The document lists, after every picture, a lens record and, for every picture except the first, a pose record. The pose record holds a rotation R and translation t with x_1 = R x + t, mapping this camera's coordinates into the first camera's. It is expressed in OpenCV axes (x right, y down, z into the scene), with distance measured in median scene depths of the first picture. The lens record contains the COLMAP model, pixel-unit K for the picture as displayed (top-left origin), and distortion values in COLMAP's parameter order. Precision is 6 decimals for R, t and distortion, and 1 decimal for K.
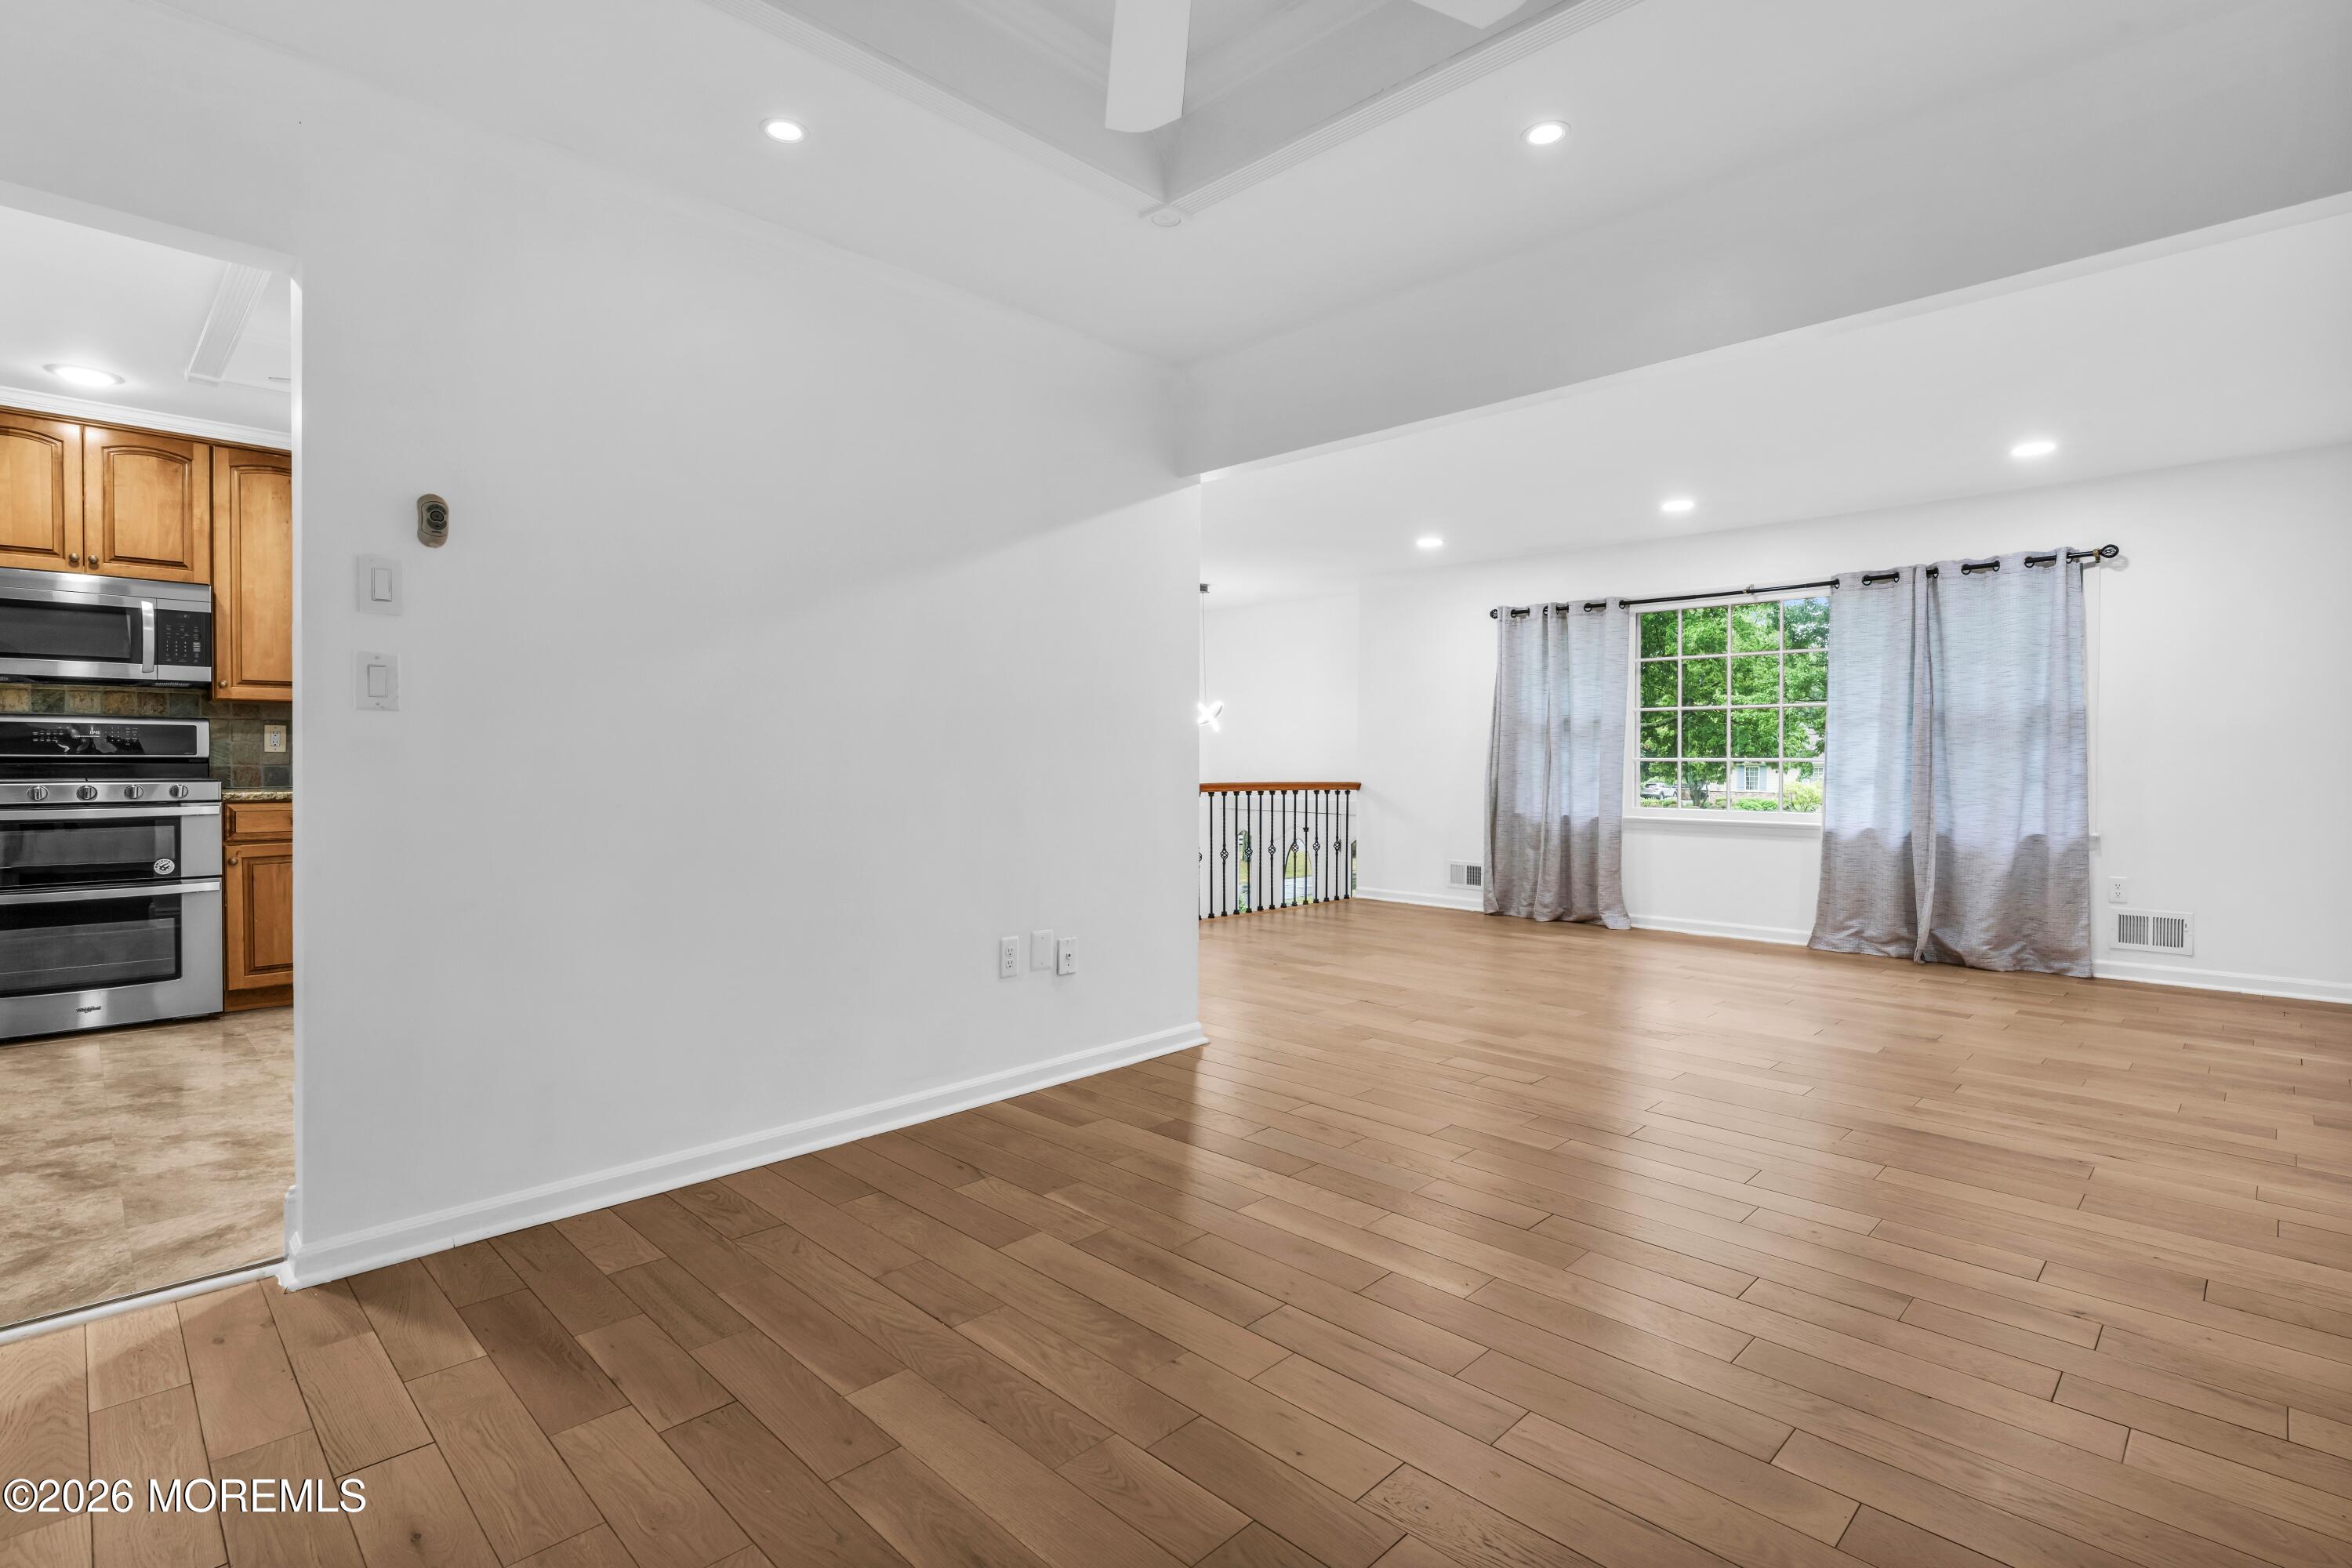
lens RADIAL K [[1114.8, 0, 1174.8], [0, 1114.8, 776.6], [0, 0, 1]] dist [-0.001448, -0.000382]
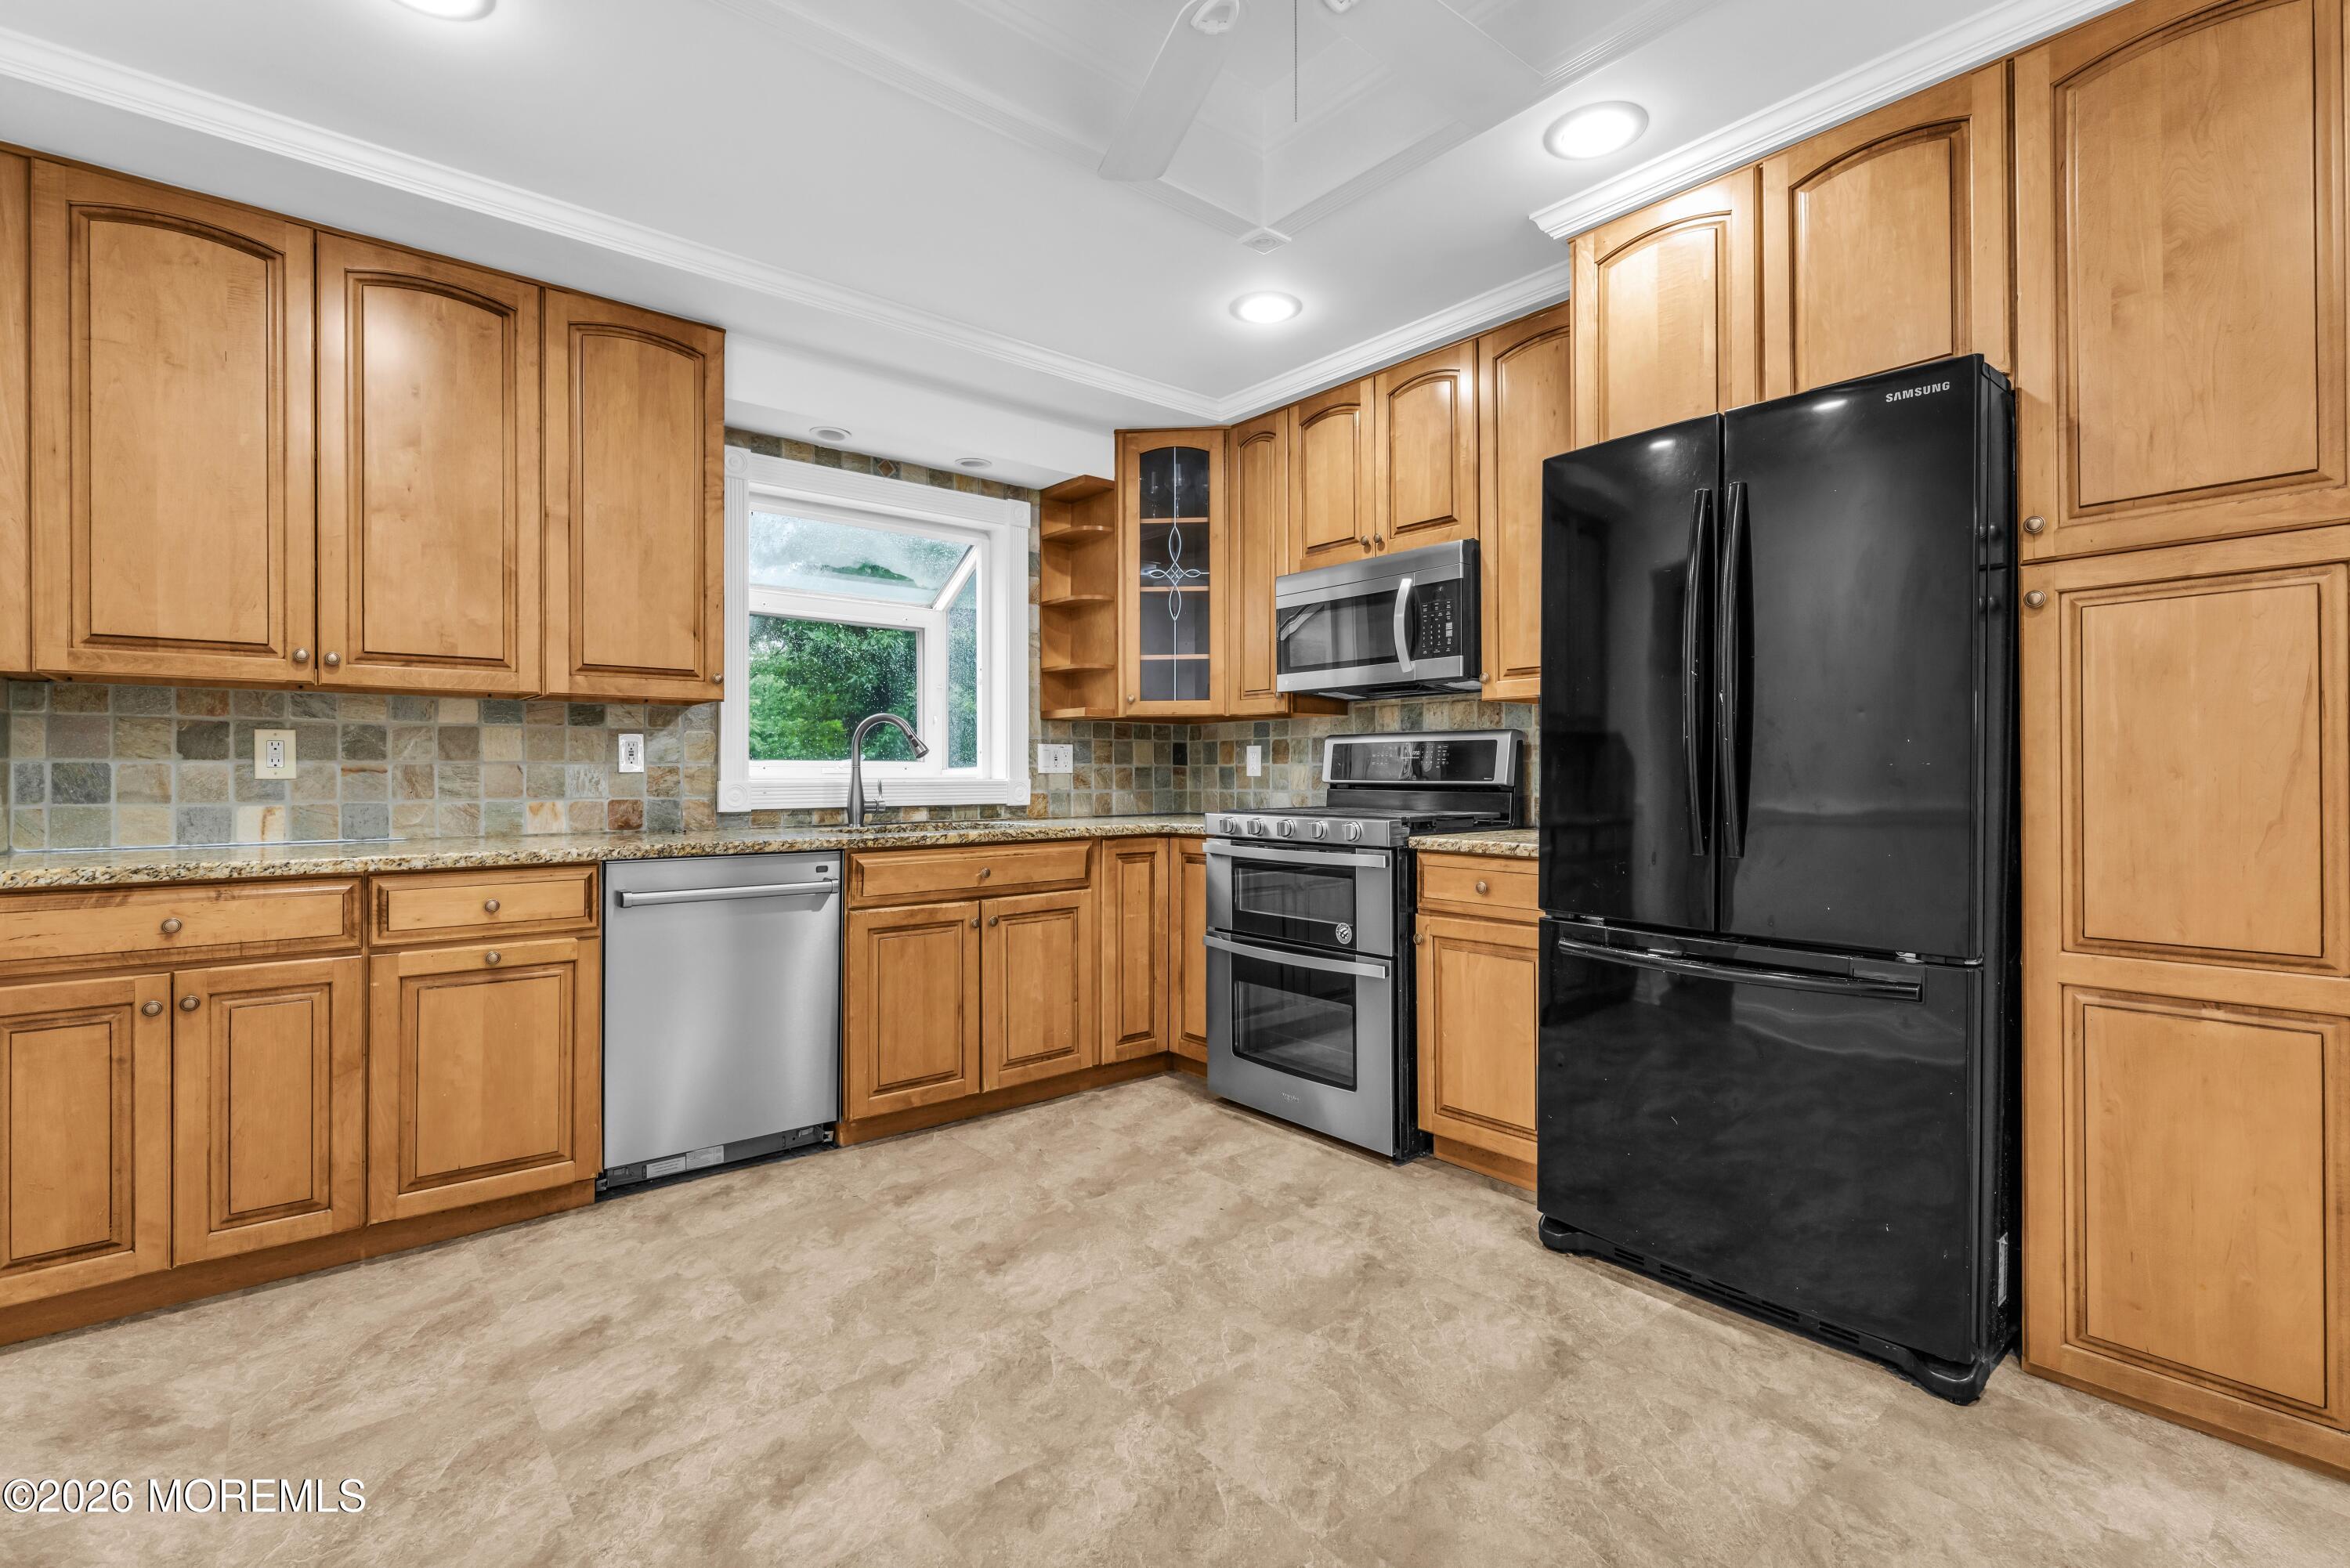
lens RADIAL K [[1113.7, 0, 1173.8], [0, 1113.7, 776.6], [0, 0, 1]] dist [-0.001448, -0.000382]
pose [[-0.070325, -0.005015, -0.997512, -0.159605], [-0.016280, 0.999860, -0.003879, -0.017100], [0.997391, 0.015966, -0.070397, 0.891721]]
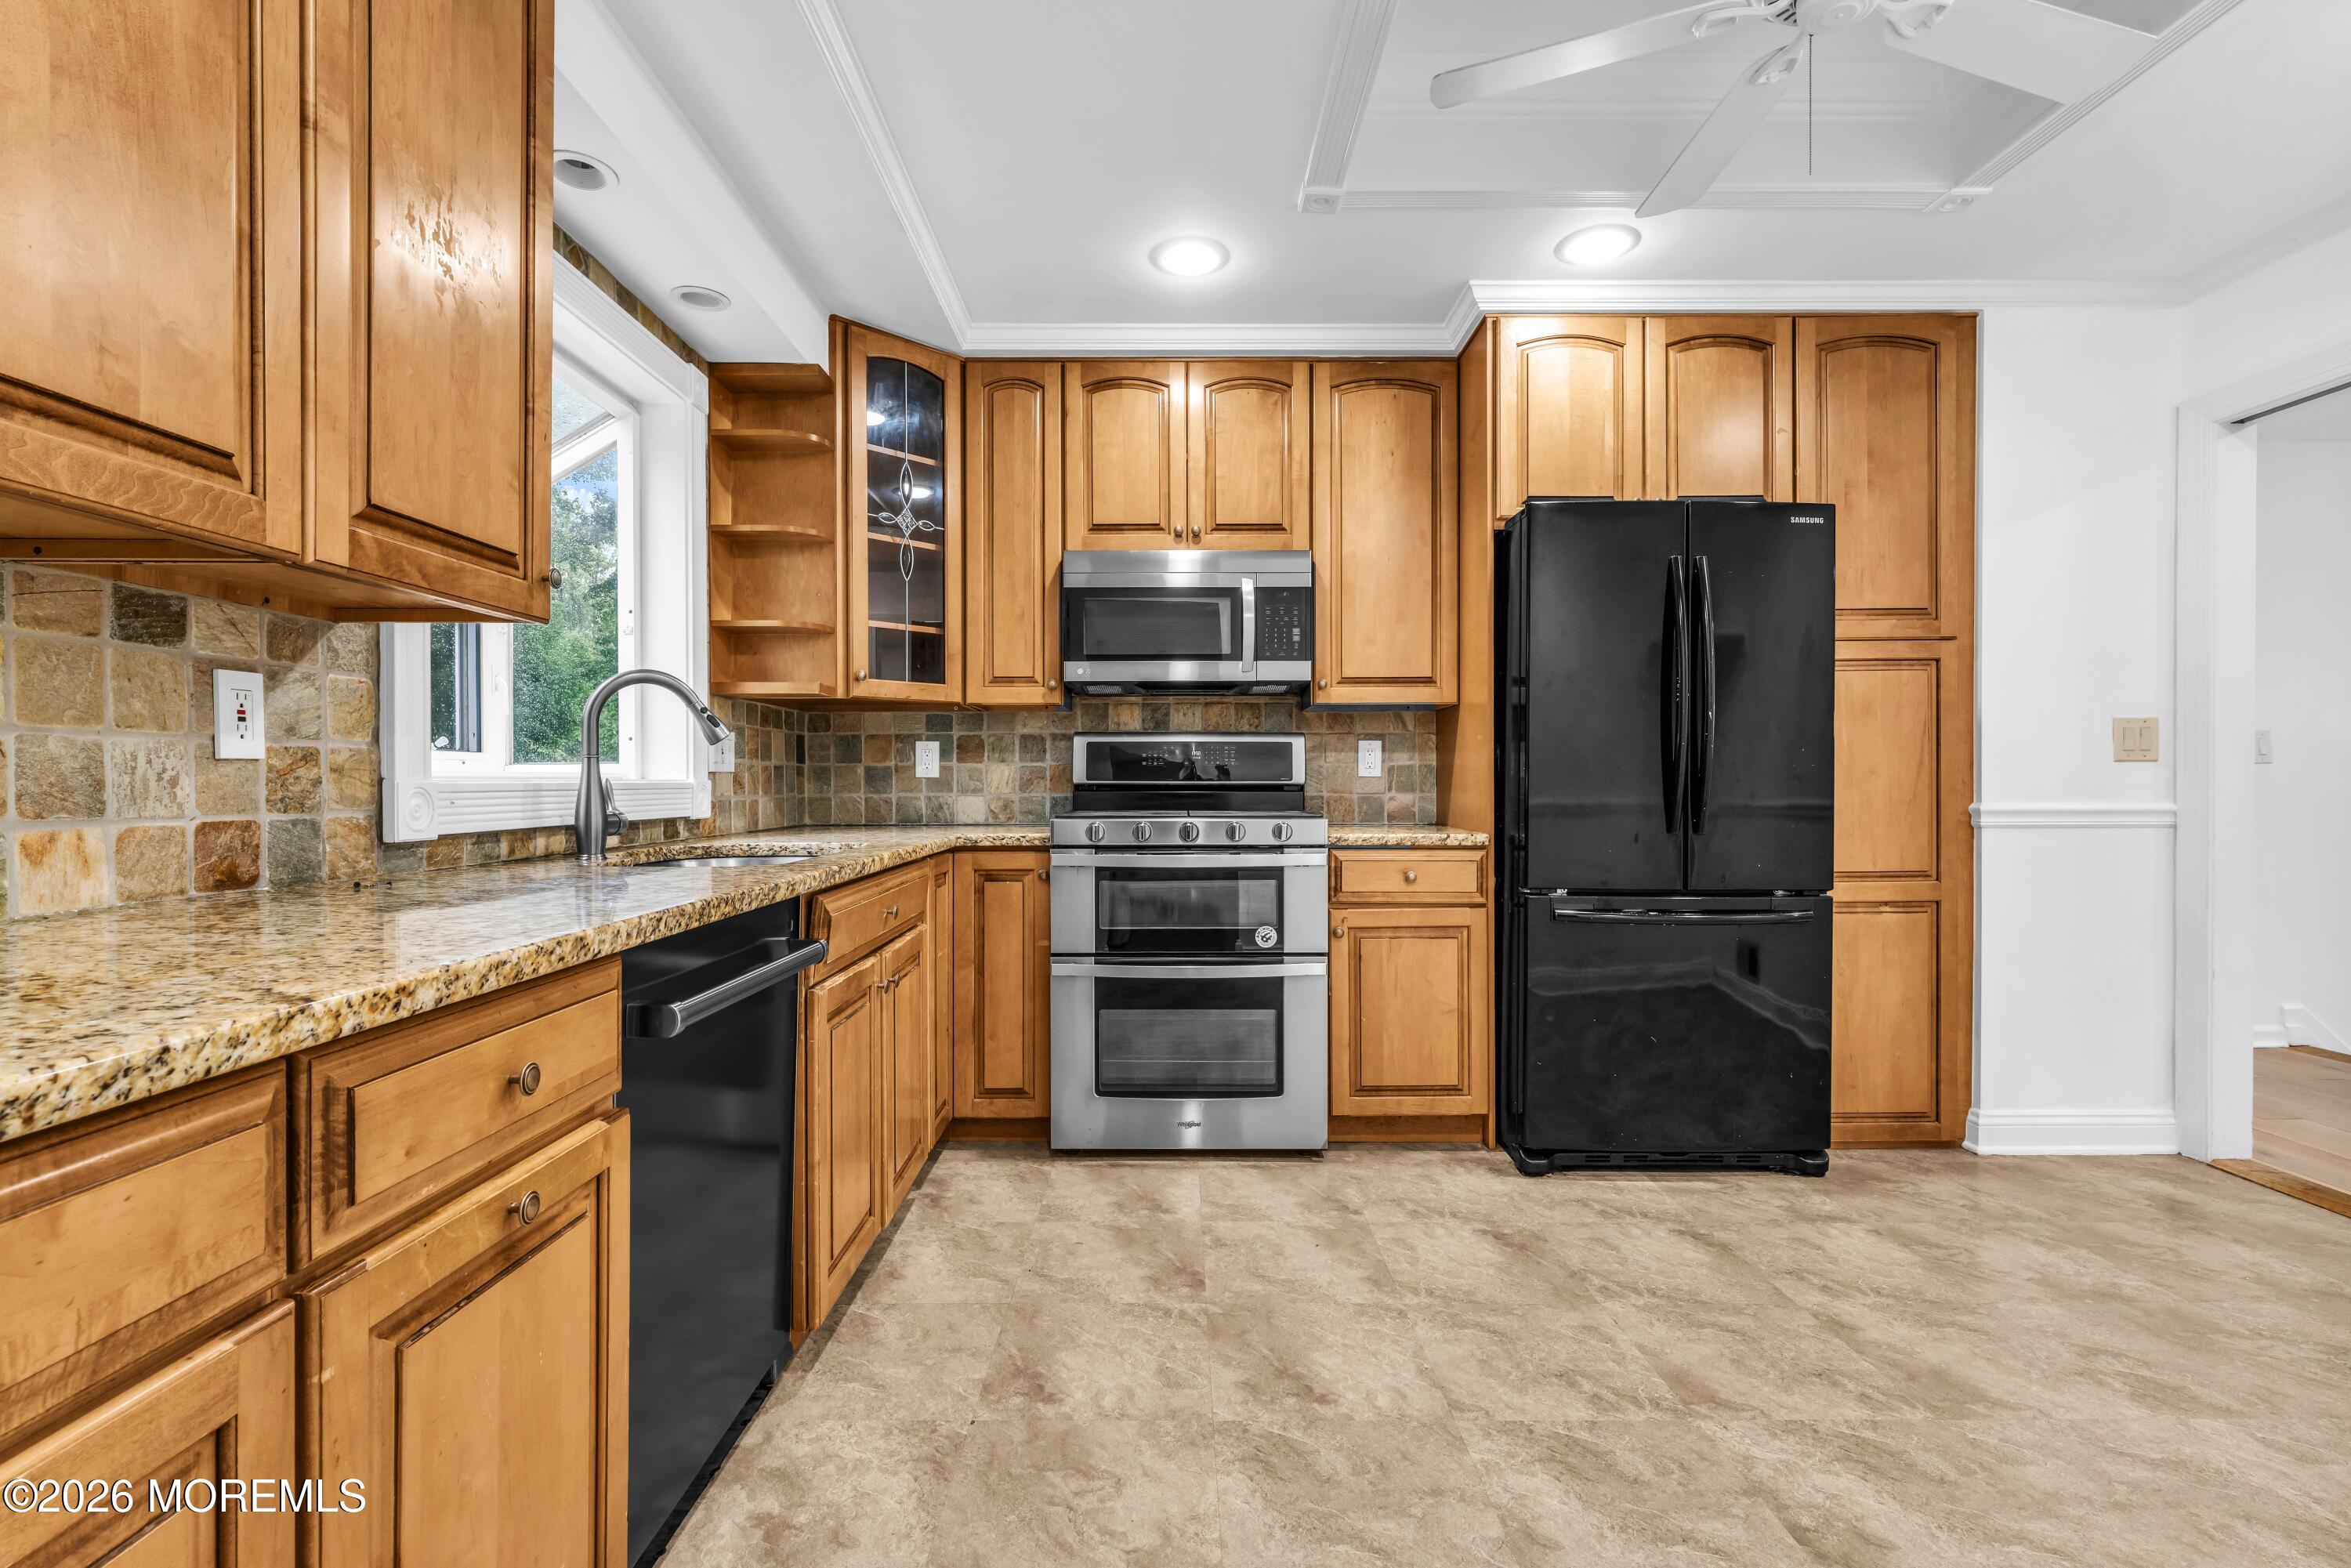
lens RADIAL K [[1082.2, 0, 1241.5], [0, 1082.2, 789.5], [0, 0, 1]] dist [0.000376, 0.000171]
pose [[0.745851, -0.003885, -0.666101, -0.435288], [-0.004135, 0.999937, -0.010462, -0.005947], [0.666100, 0.010557, 0.745788, 0.448746]]
